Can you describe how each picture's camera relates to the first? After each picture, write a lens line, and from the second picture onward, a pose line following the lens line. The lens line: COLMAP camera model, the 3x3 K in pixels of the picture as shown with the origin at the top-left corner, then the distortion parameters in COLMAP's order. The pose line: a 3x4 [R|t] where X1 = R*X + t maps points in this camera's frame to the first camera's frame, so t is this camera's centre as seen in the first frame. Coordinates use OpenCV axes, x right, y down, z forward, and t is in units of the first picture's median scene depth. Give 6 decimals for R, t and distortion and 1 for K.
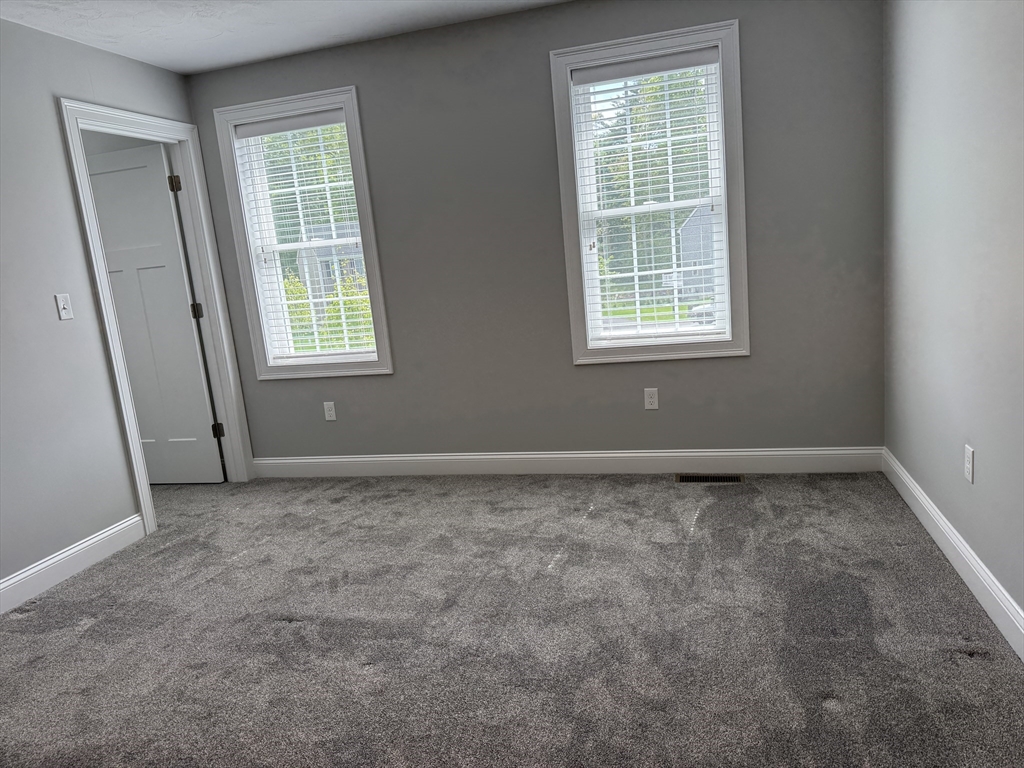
lens RADIAL K [[713.2, 0, 515.4], [0, 713.2, 384.9], [0, 0, 1]] dist [0.101770, -0.155405]
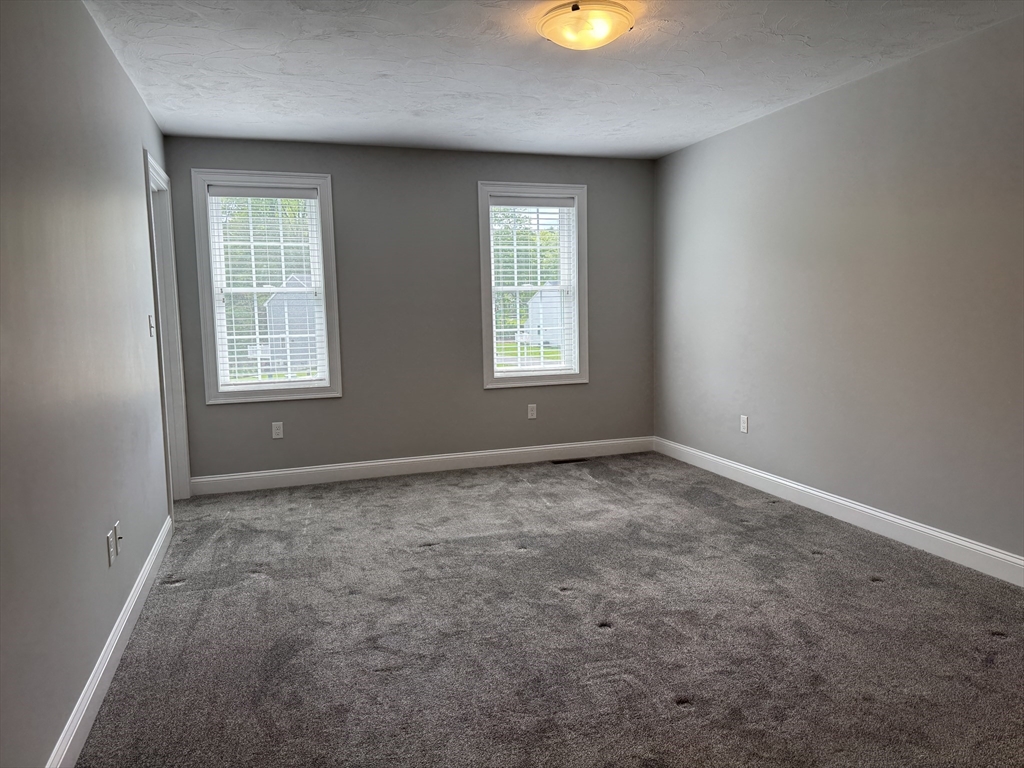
lens RADIAL K [[713.2, 0, 515.4], [0, 713.2, 384.9], [0, 0, 1]] dist [0.101770, -0.155405]
pose [[0.830226, 0.015863, 0.557201, -0.683270], [0.038897, 0.995510, -0.086297, 0.092211], [-0.556068, 0.093319, 0.825882, -0.233144]]
